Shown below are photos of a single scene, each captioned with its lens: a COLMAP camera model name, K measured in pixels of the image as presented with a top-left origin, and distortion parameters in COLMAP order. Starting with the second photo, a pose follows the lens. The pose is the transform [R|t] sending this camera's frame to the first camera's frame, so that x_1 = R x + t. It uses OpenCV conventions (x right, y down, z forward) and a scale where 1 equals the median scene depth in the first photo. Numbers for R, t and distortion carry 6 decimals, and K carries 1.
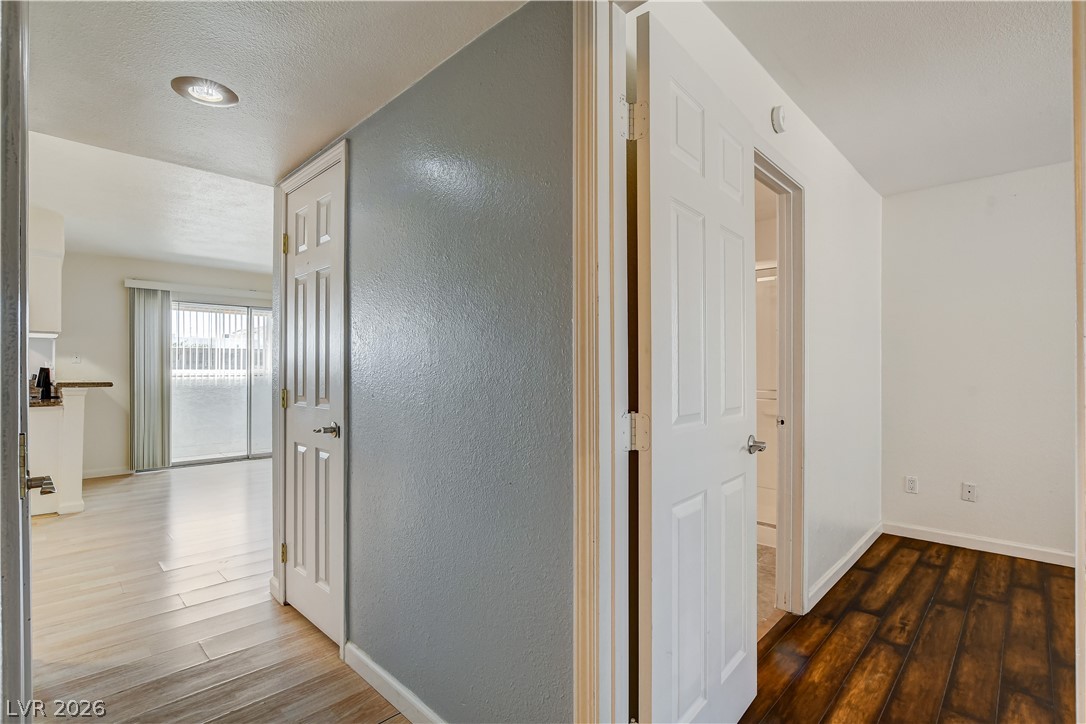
lens RADIAL K [[509.6, 0, 543.1], [0, 509.6, 367.1], [0, 0, 1]] dist [-0.027365, 0.002632]
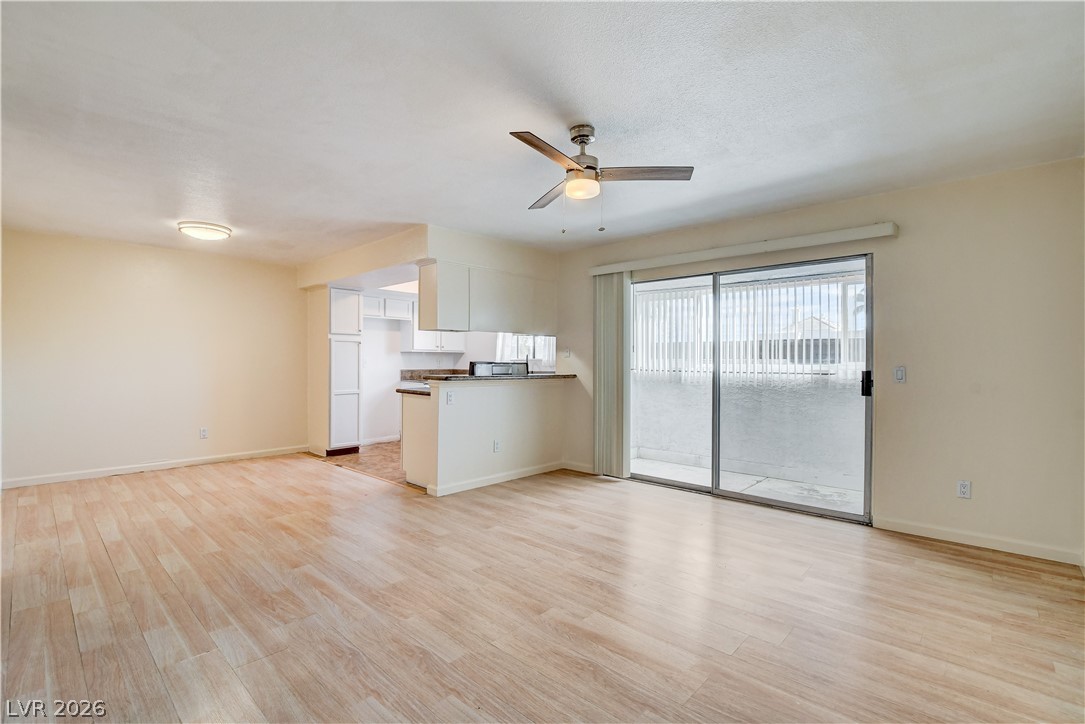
lens RADIAL K [[496.2, 0, 551.6], [0, 496.2, 356.8], [0, 0, 1]] dist [-0.027530, 0.002933]
pose [[0.036691, -0.008944, -0.999287, 0.097502], [0.001789, 0.999959, -0.008884, 0.000680], [0.999325, -0.001462, 0.036705, 0.856697]]
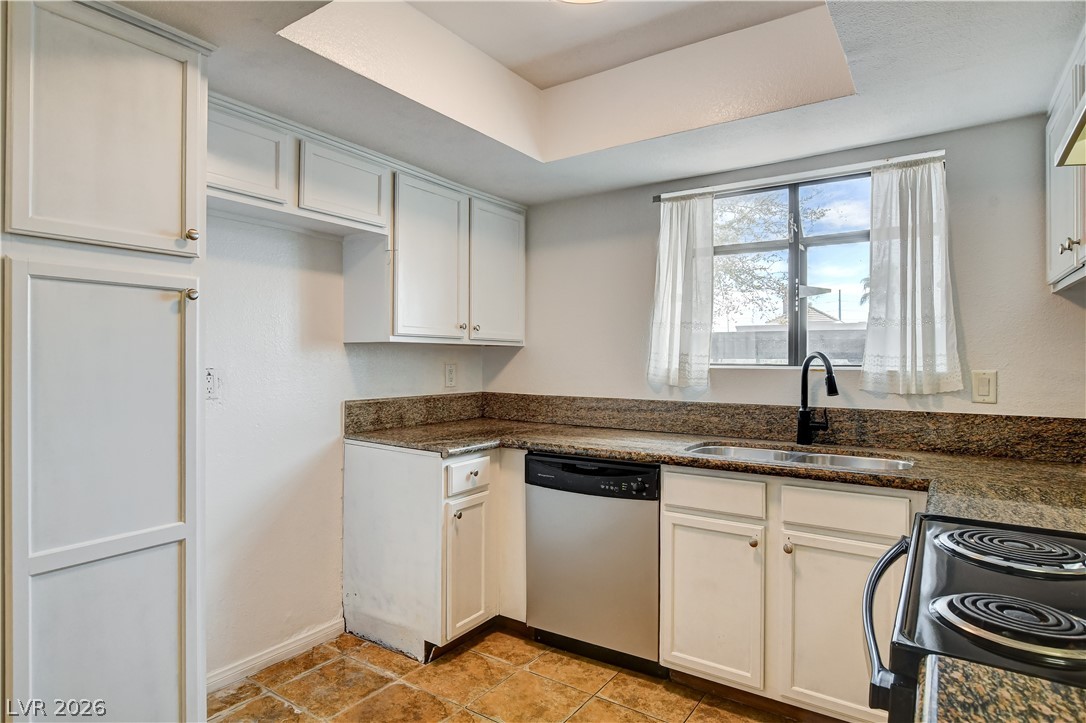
lens RADIAL K [[589.1, 0, 540.8], [0, 589.1, 356.2], [0, 0, 1]] dist [-0.027947, 0.001645]
pose [[0.164569, -0.004845, -0.986354, -0.721284], [-0.000289, 0.999988, -0.004960, -0.011141], [0.986365, 0.001102, 0.164566, 0.587841]]
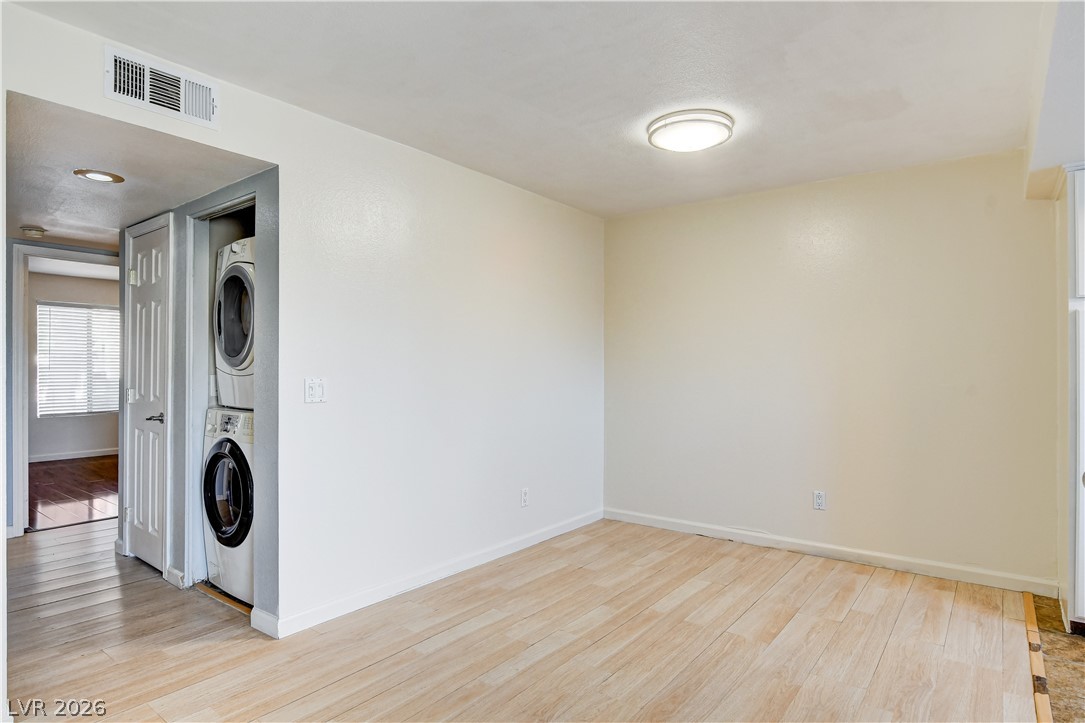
lens RADIAL K [[608.7, 0, 537.6], [0, 608.7, 362.6], [0, 0, 1]] dist [-0.002857, -0.007803]
pose [[-0.993308, 0.000506, -0.115492, -0.507376], [0.001473, 0.999965, -0.008290, -0.005159], [0.115484, -0.008405, -0.993274, 0.836457]]
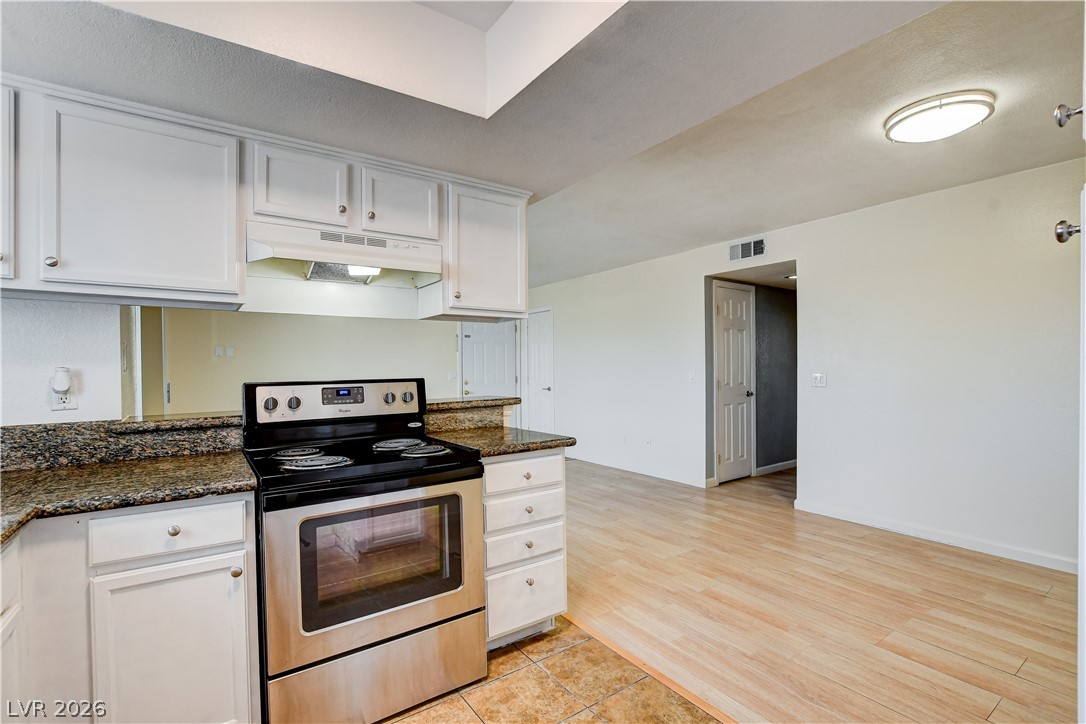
lens RADIAL K [[509.6, 0, 540.6], [0, 509.6, 366.7], [0, 0, 1]] dist [-0.027365, 0.002632]
pose [[0.192765, -0.005011, 0.981232, -1.155838], [0.005373, 0.999977, 0.004051, -0.010426], [-0.981230, 0.004491, 0.192788, 0.573690]]
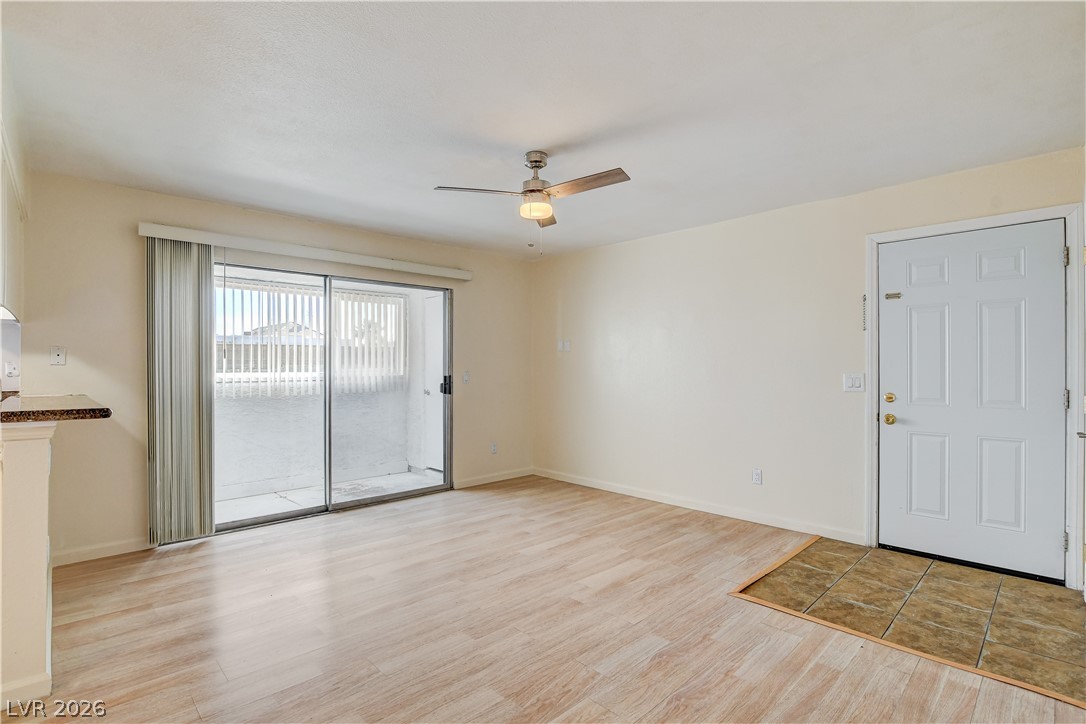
lens RADIAL K [[509.6, 0, 534.5], [0, 509.6, 365.2], [0, 0, 1]] dist [-0.027365, 0.002632]
pose [[0.999313, -0.003038, -0.036925, -0.332513], [0.003115, 0.999993, 0.002021, -0.006357], [0.036918, -0.002135, 0.999316, 0.407243]]
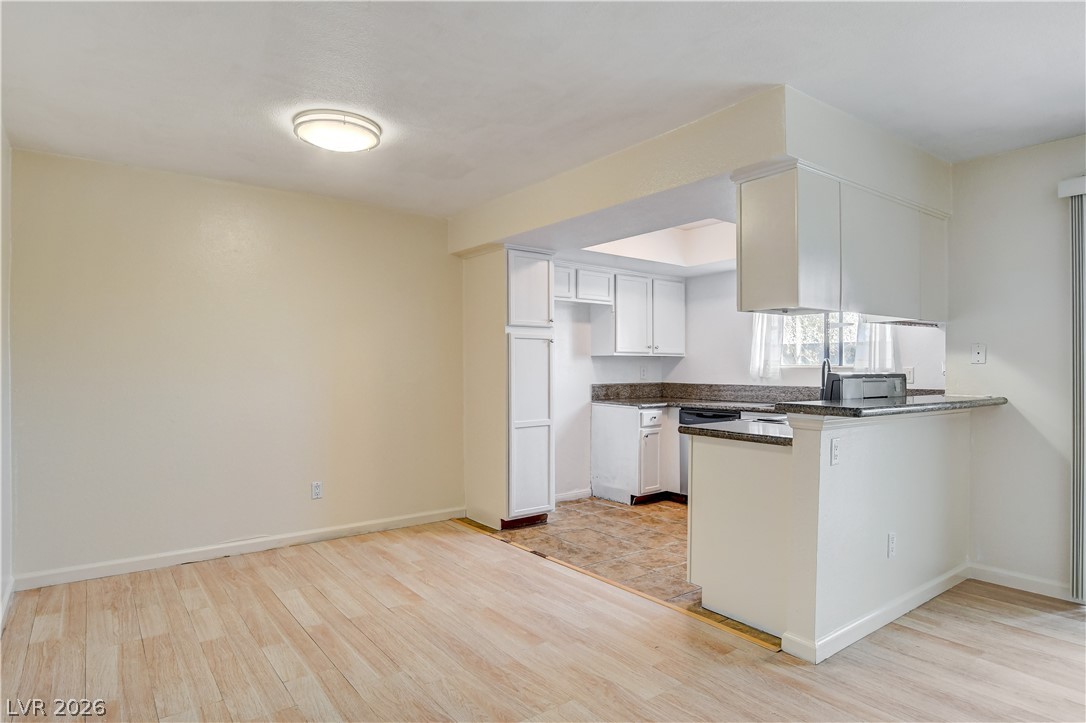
lens RADIAL K [[609.2, 0, 559.6], [0, 609.2, 364.0], [0, 0, 1]] dist [-0.002857, -0.007803]
pose [[-0.133496, -0.006930, -0.991025, -0.206539], [0.003873, 0.999964, -0.007514, -0.003434], [0.991042, -0.004842, -0.133464, 0.592342]]
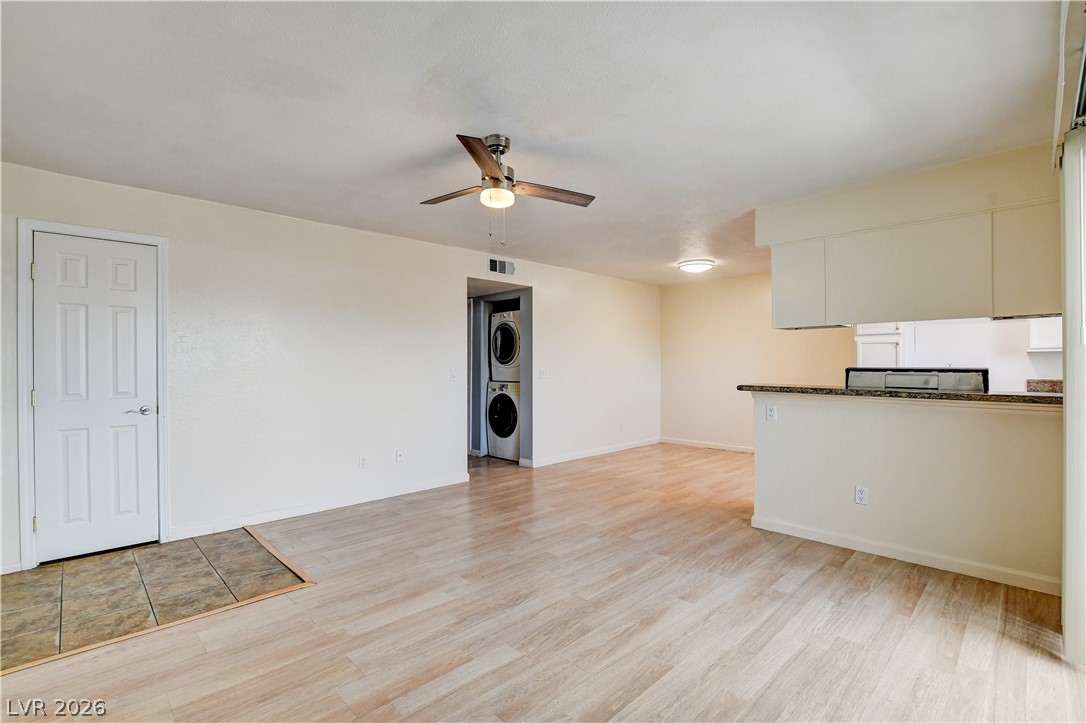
lens RADIAL K [[496.6, 0, 537.9], [0, 496.6, 368.2], [0, 0, 1]] dist [-0.027530, 0.002933]
pose [[-0.999756, 0.002079, 0.021999, -0.395467], [0.002122, 0.999996, 0.001921, -0.000084], [-0.021995, 0.001967, -0.999756, 1.350481]]
